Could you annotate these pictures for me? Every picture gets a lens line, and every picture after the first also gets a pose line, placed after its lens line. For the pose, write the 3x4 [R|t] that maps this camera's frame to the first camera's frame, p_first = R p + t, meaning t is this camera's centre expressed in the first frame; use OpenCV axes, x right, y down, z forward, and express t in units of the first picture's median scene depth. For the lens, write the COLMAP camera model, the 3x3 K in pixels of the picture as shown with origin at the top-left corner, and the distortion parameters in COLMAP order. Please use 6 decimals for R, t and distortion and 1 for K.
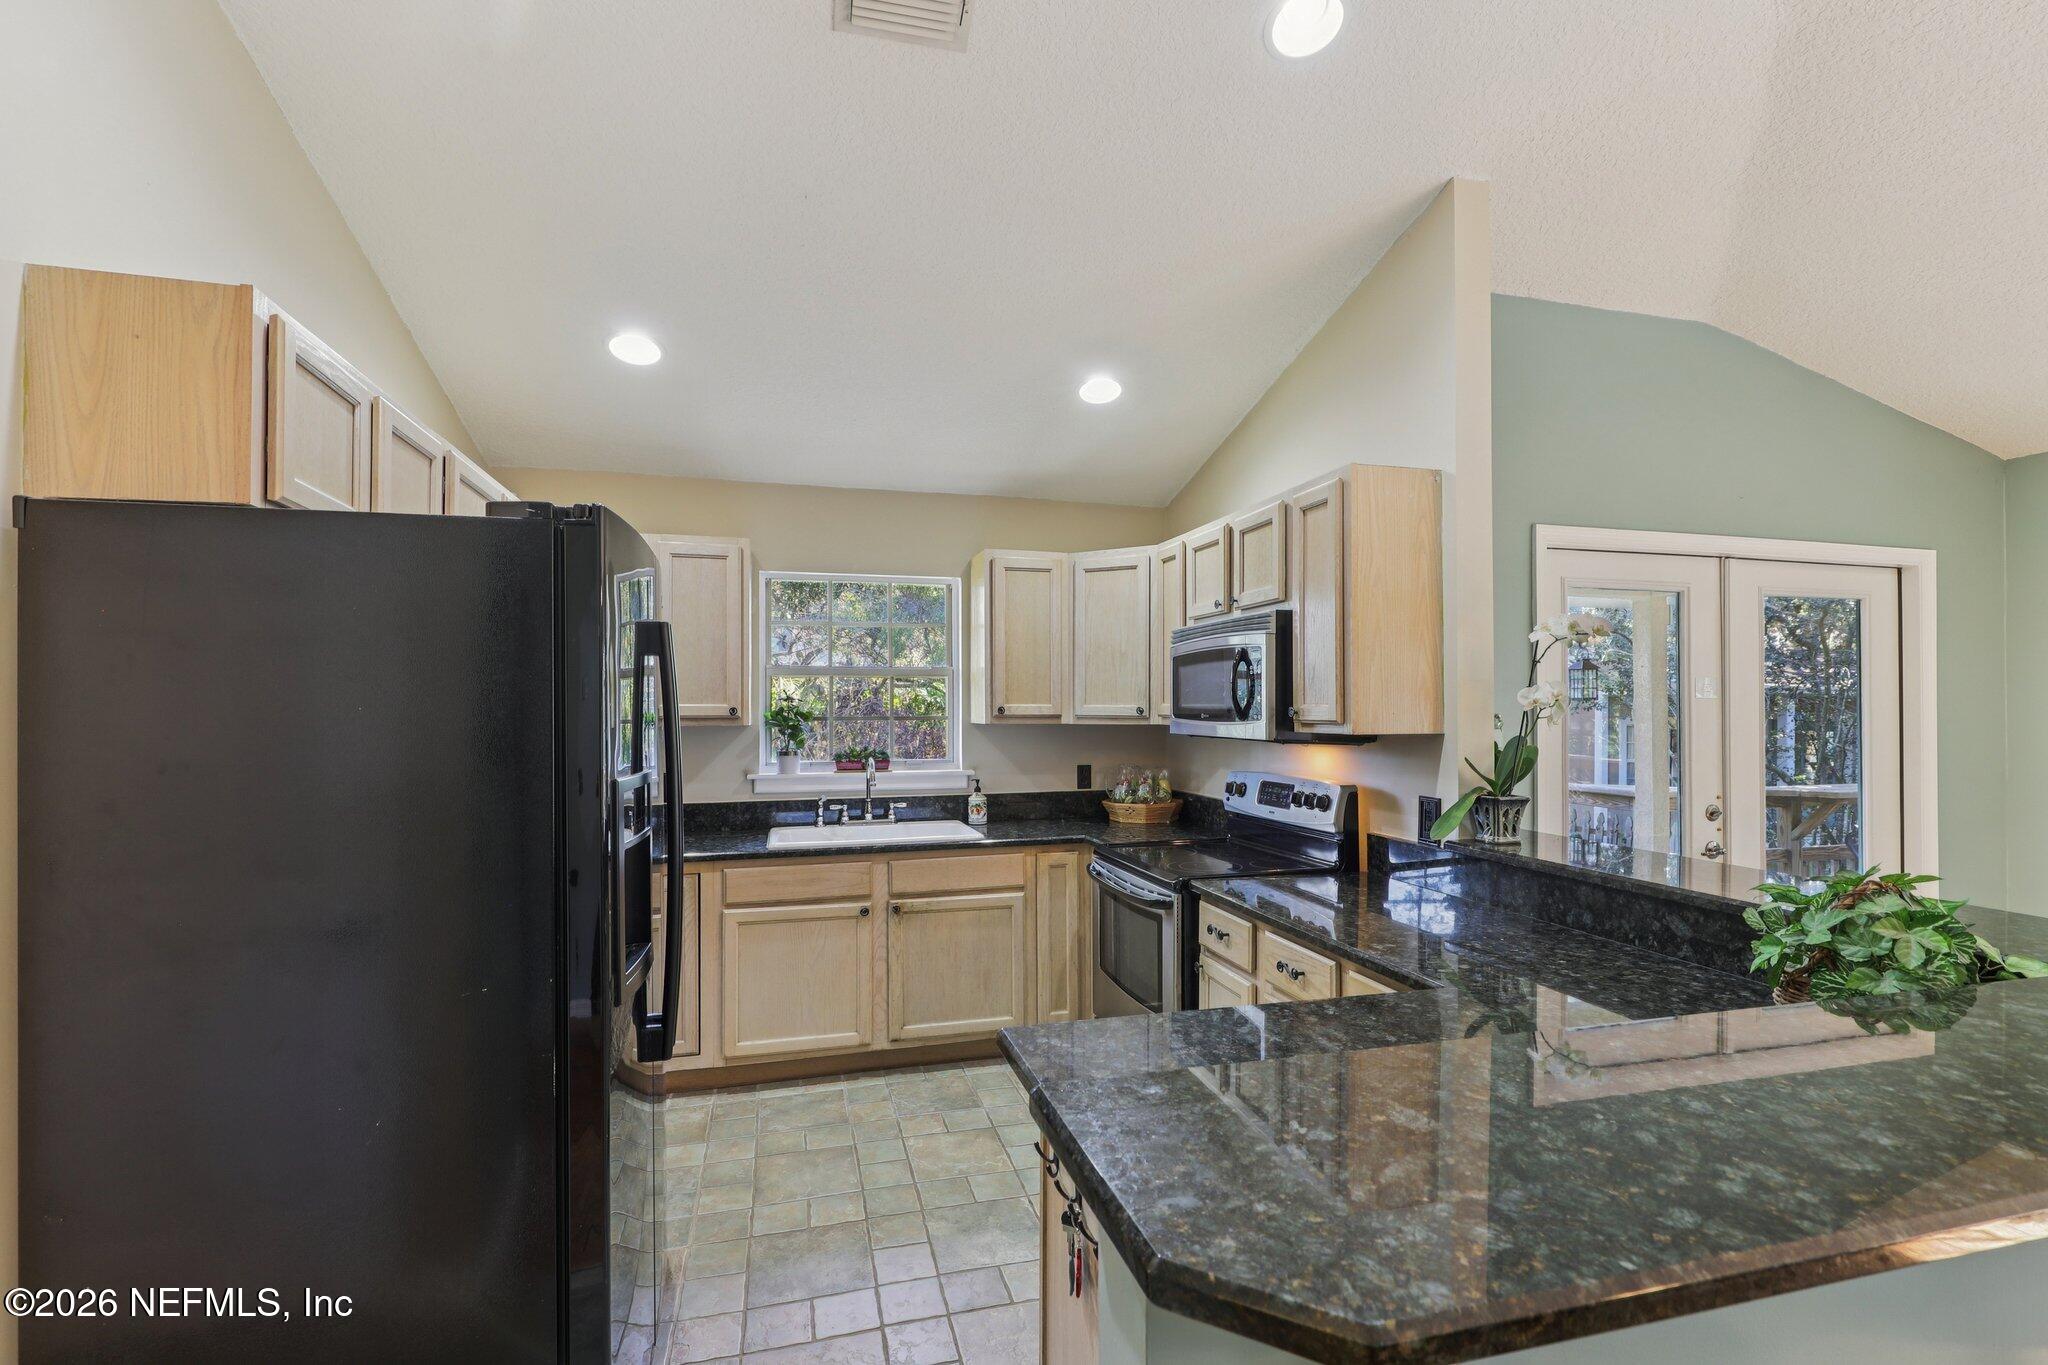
lens RADIAL K [[928.4, 0, 1030.1], [0, 928.4, 708.1], [0, 0, 1]] dist [0.003812, -0.001326]
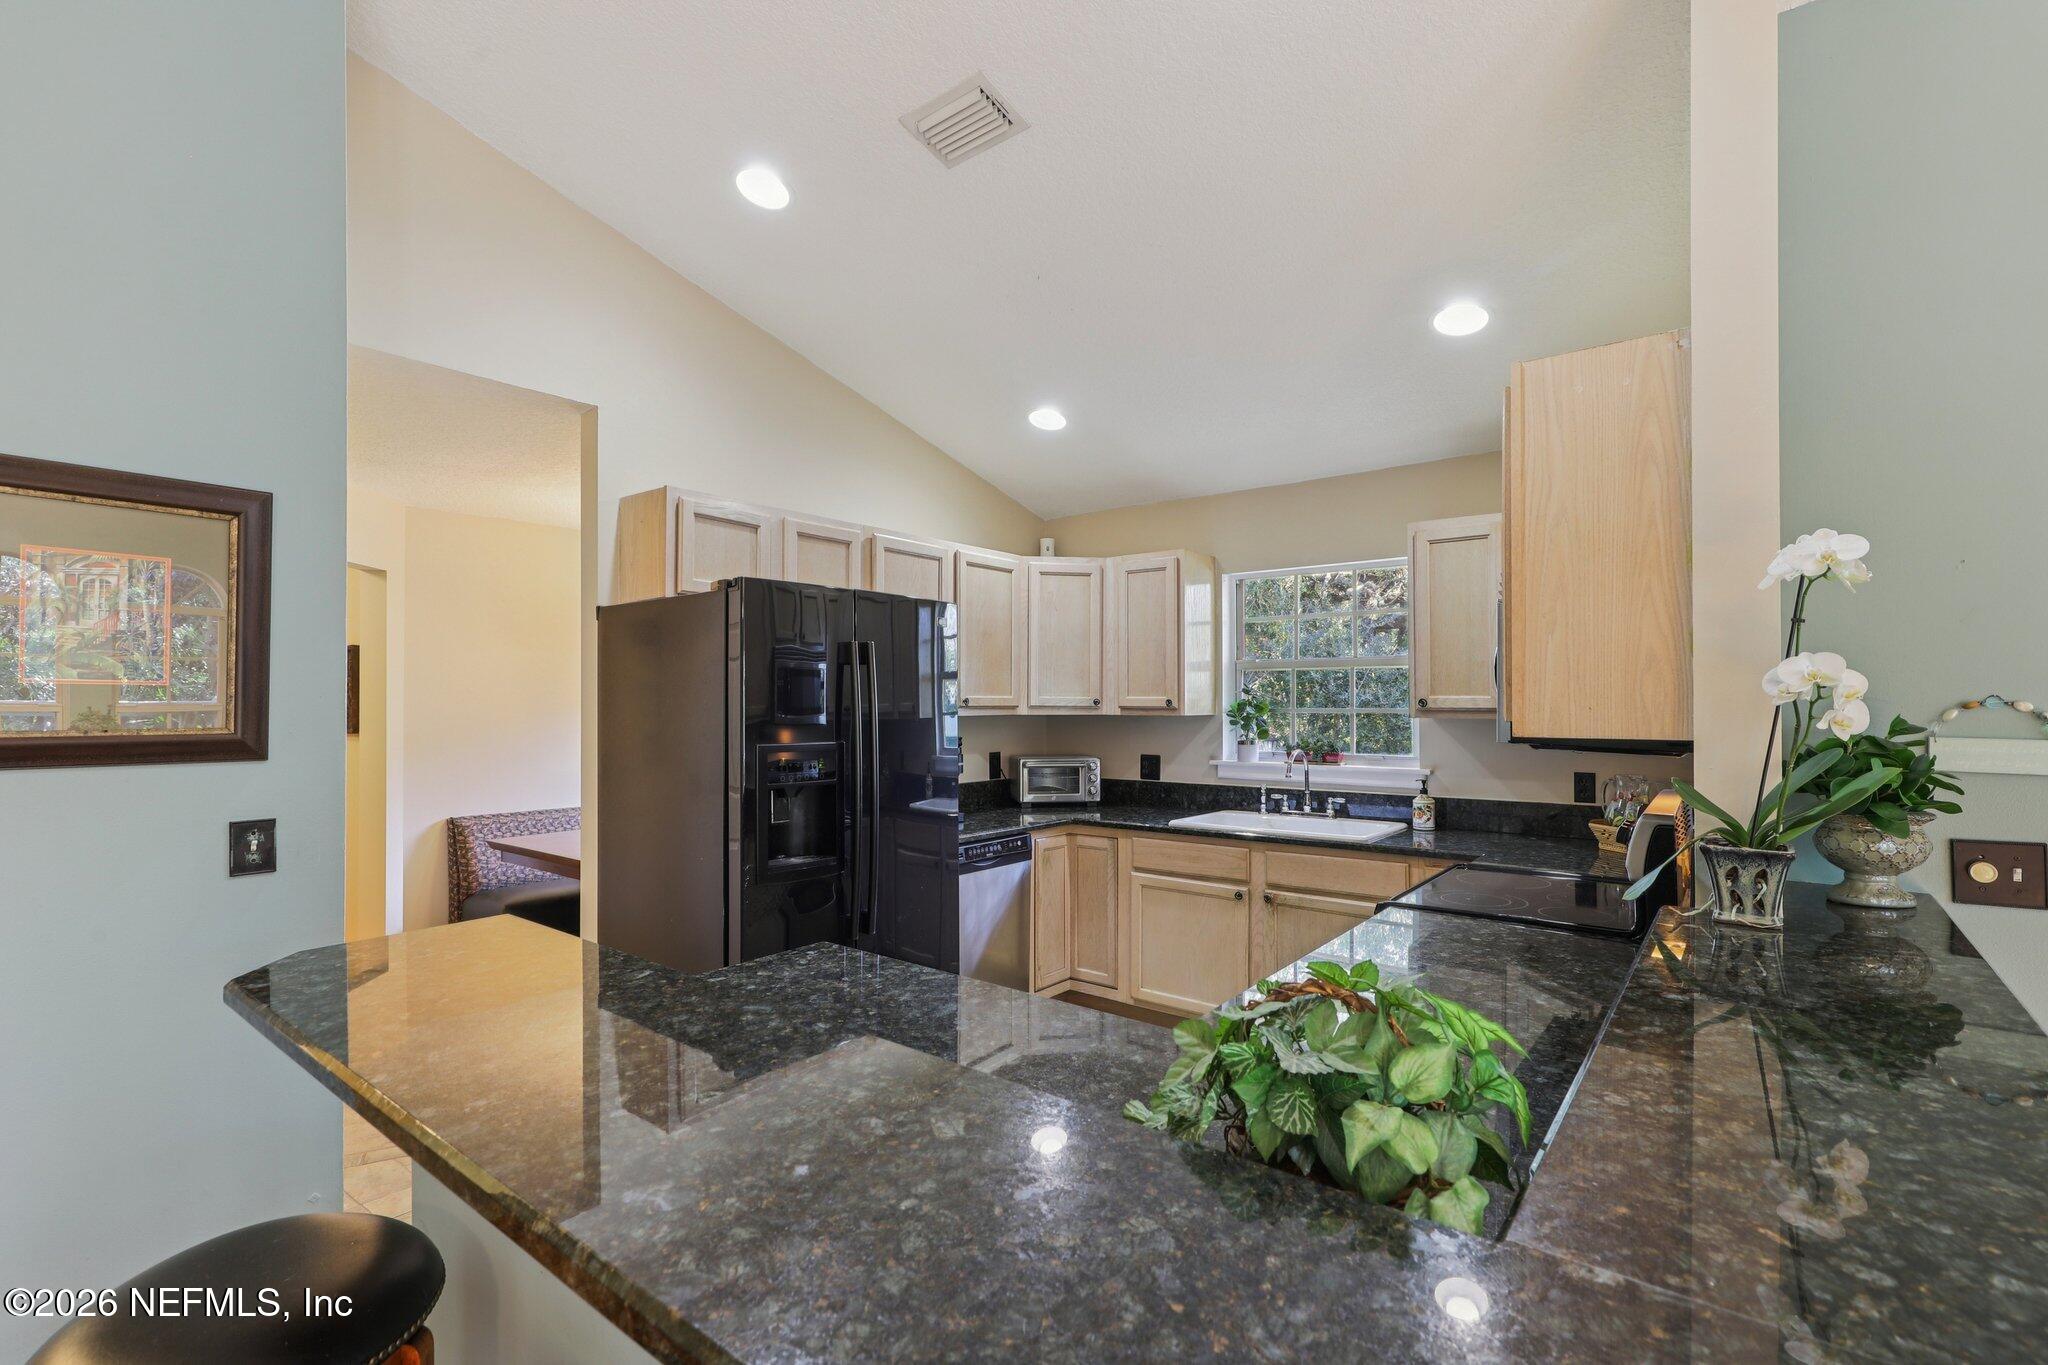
lens RADIAL K [[928.4, 0, 1030.1], [0, 928.4, 708.1], [0, 0, 1]] dist [0.003812, -0.001326]
pose [[0.597080, 0.007772, -0.802144, 0.453662], [-0.000696, 0.999958, 0.009171, -0.000245], [0.802181, -0.004917, 0.597060, 0.168419]]
